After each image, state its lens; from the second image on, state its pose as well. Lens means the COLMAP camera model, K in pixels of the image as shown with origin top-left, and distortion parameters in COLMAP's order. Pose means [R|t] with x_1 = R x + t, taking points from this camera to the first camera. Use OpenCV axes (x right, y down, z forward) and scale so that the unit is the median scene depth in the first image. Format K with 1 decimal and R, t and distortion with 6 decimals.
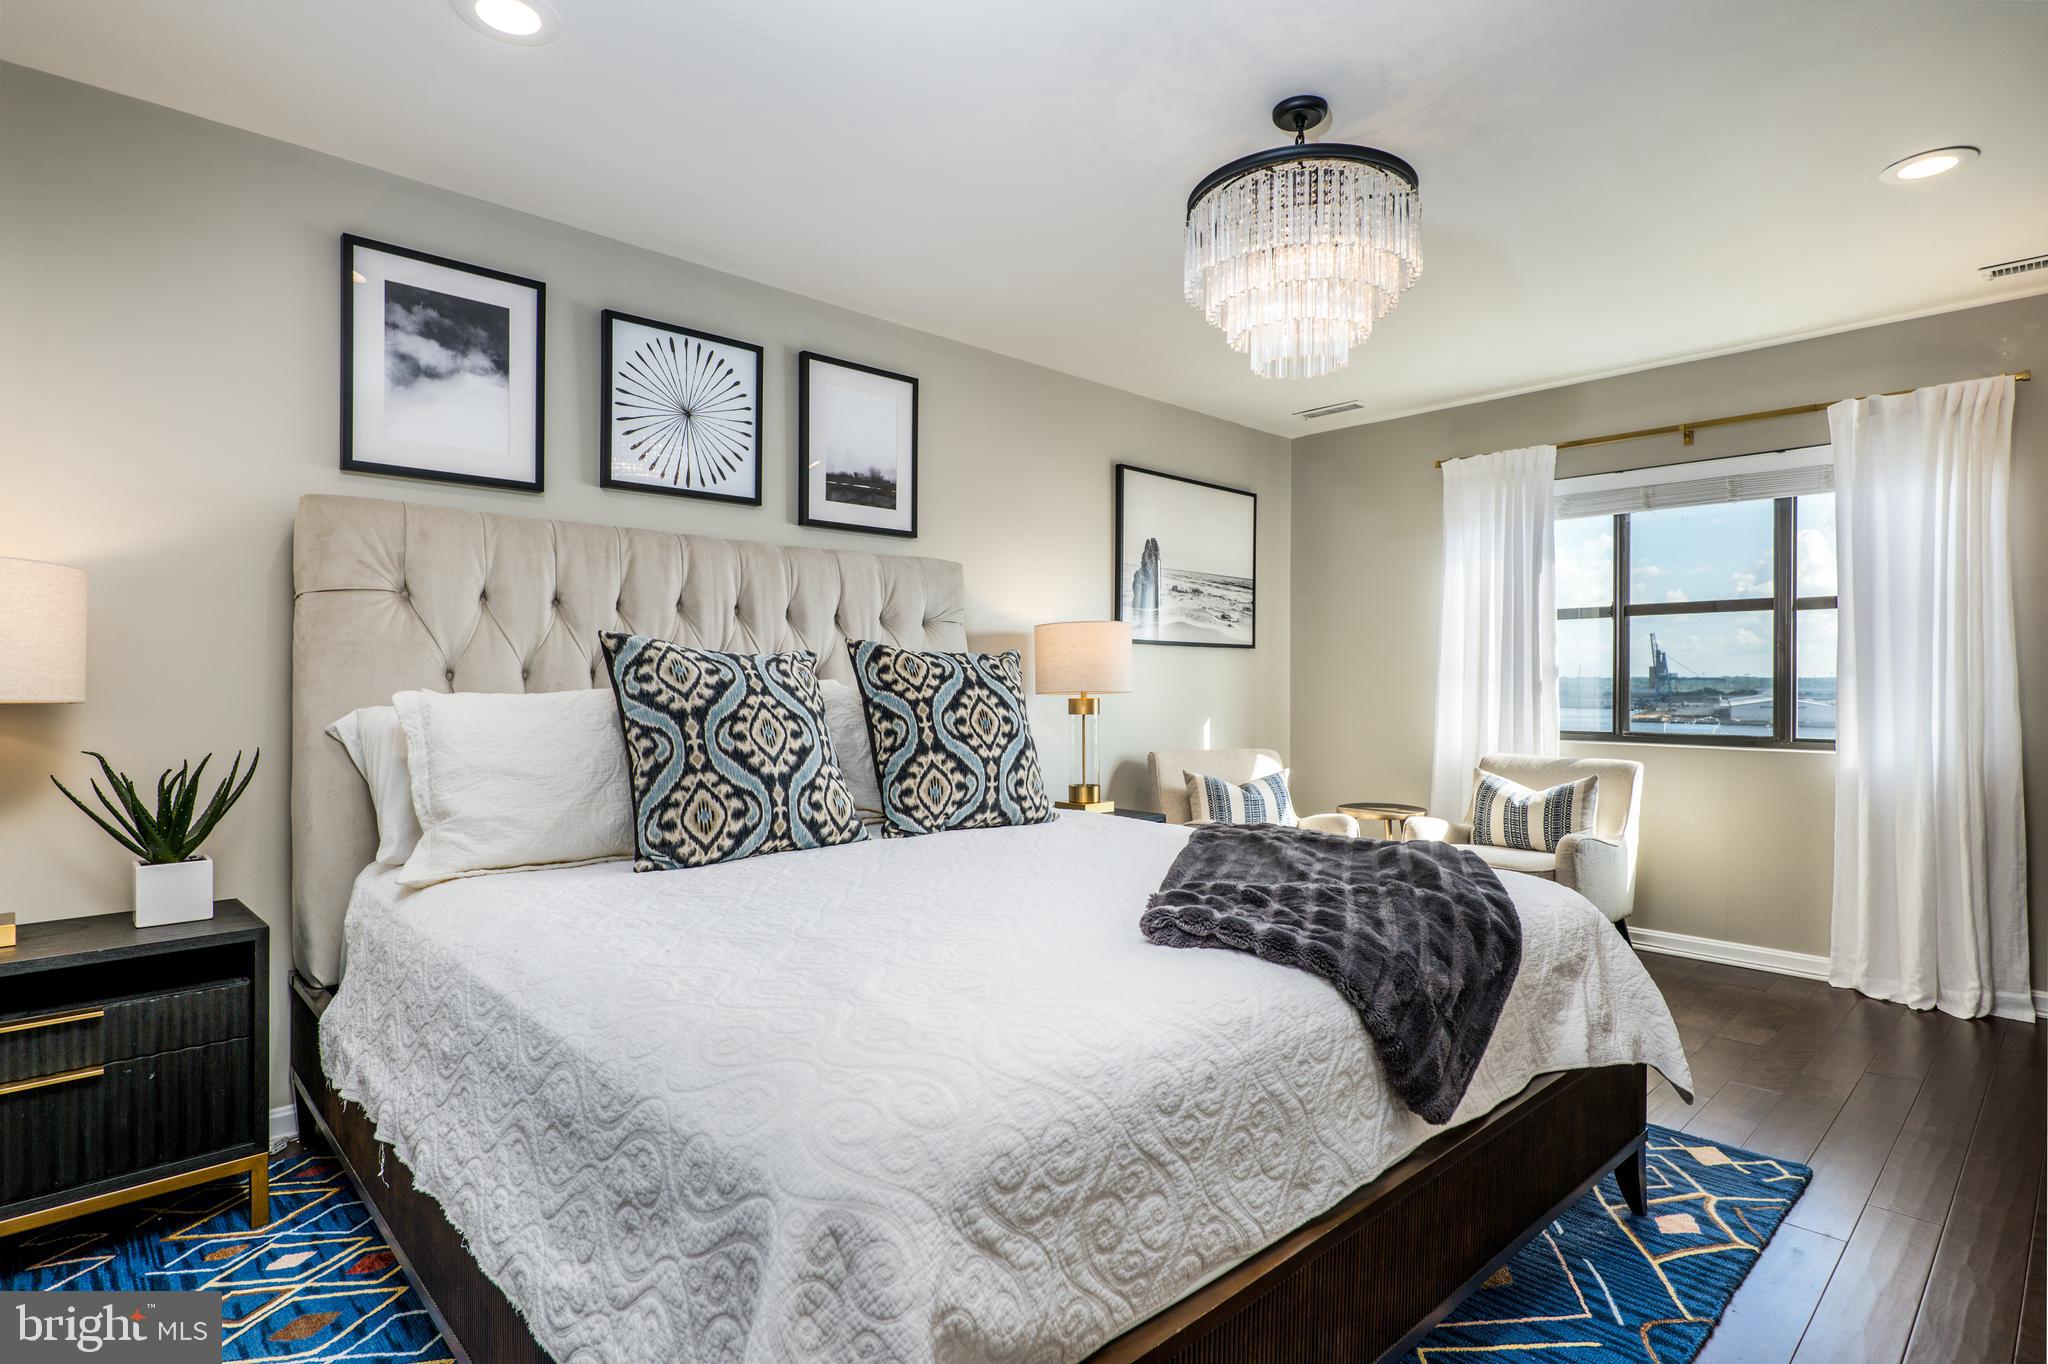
lens RADIAL K [[1031.5, 0, 1028.4], [0, 1031.5, 688.4], [0, 0, 1]] dist [-0.036369, 0.029416]
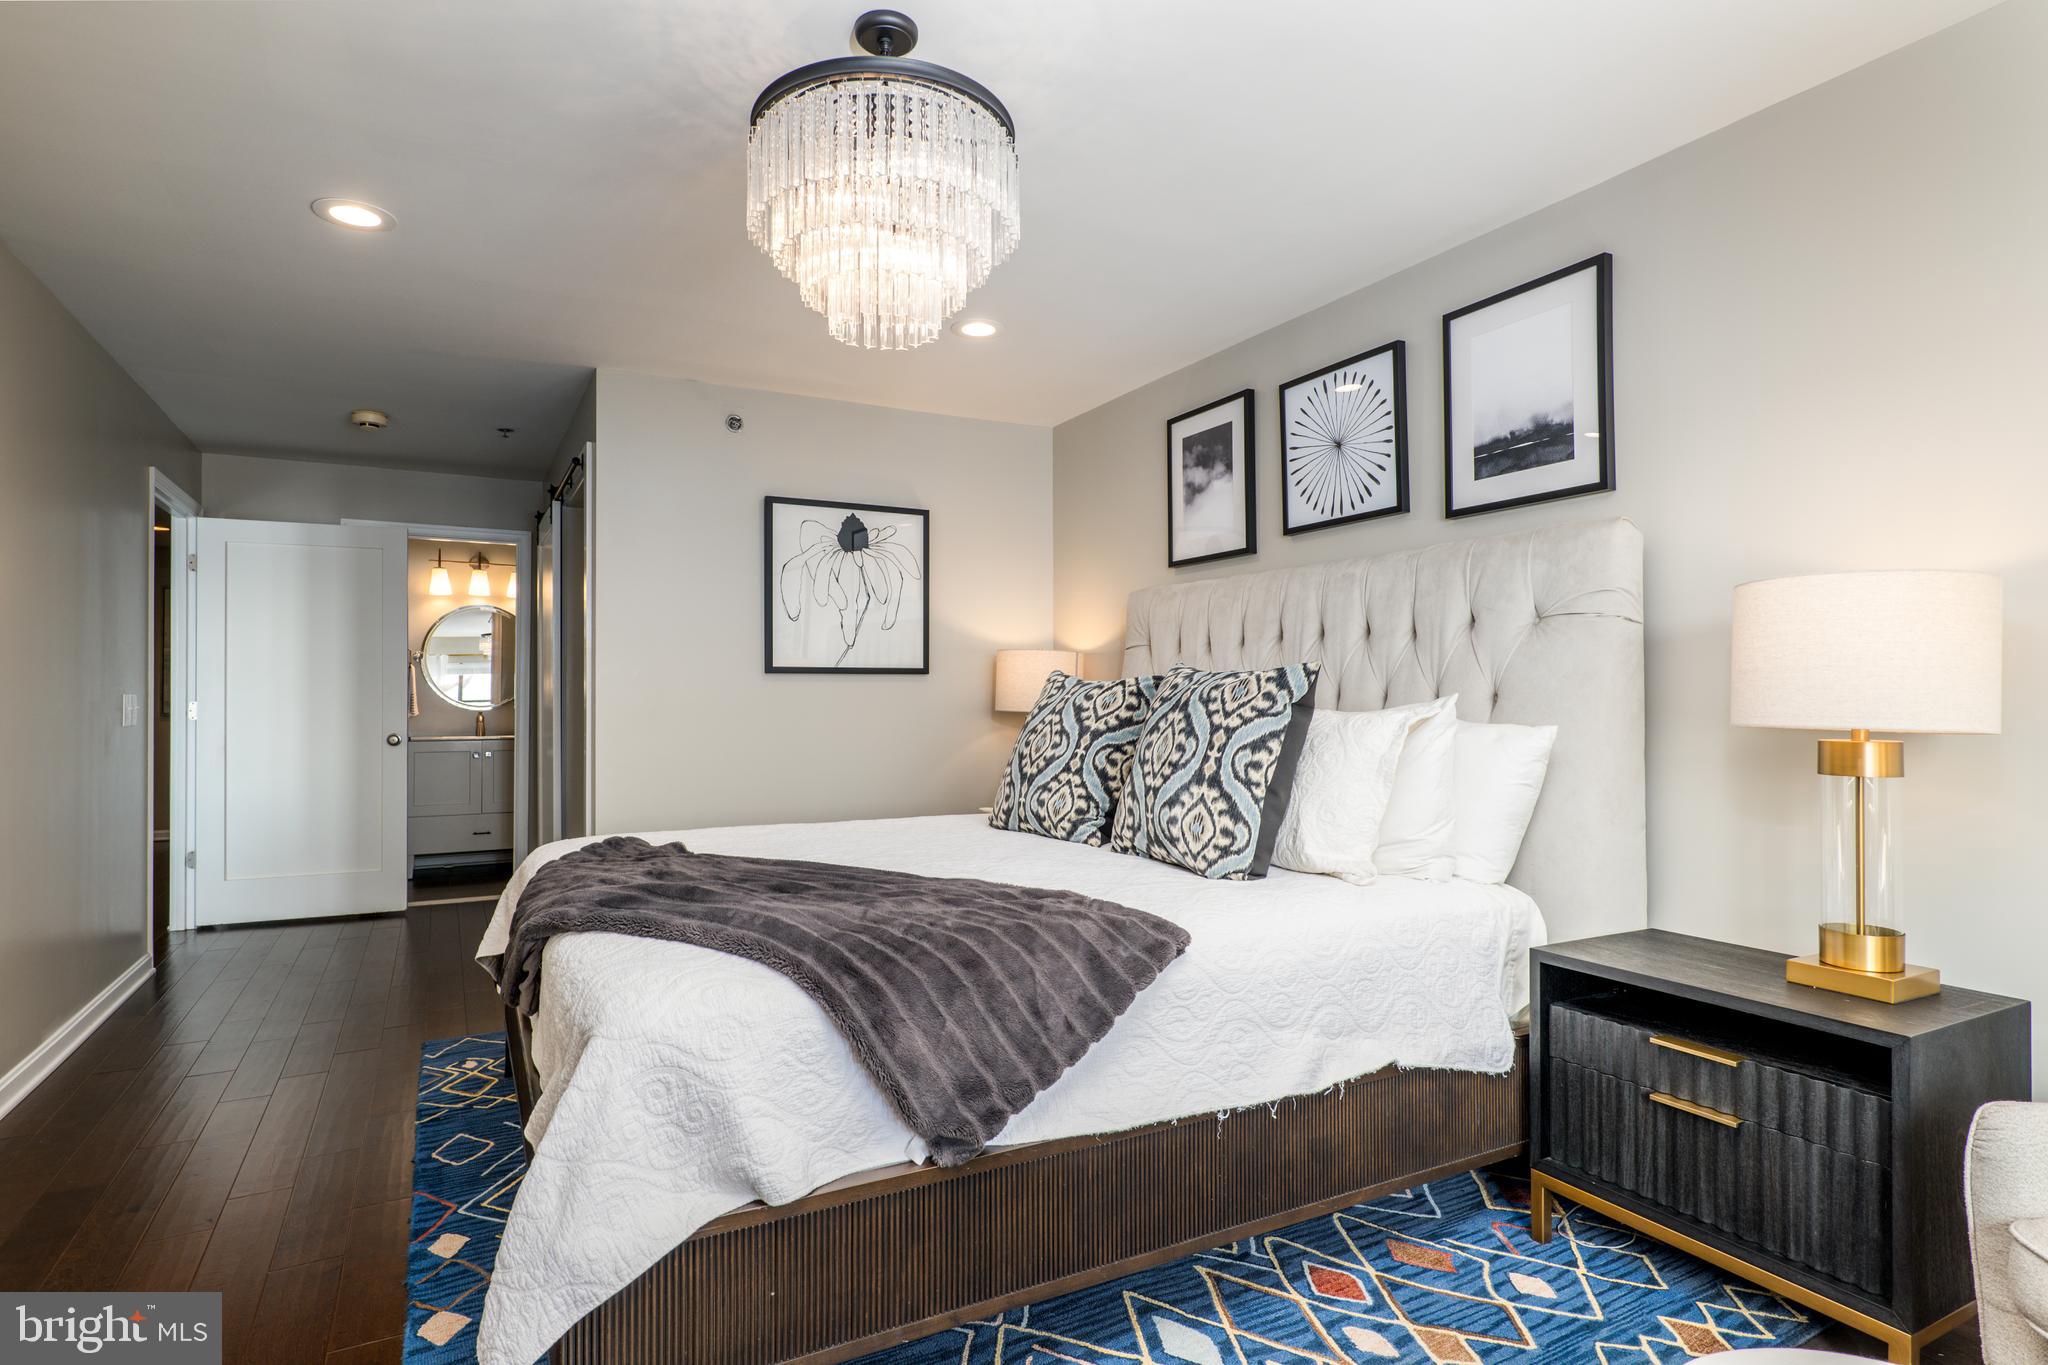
lens RADIAL K [[1063.7, 0, 1024.0], [0, 1063.7, 682.5], [0, 0, 1]] dist [0.000734, 0.000671]
pose [[-0.252950, -0.017505, -0.967321, 0.822542], [-0.004381, 0.999847, -0.016948, -0.008699], [0.967469, -0.000049, -0.252988, 1.013589]]
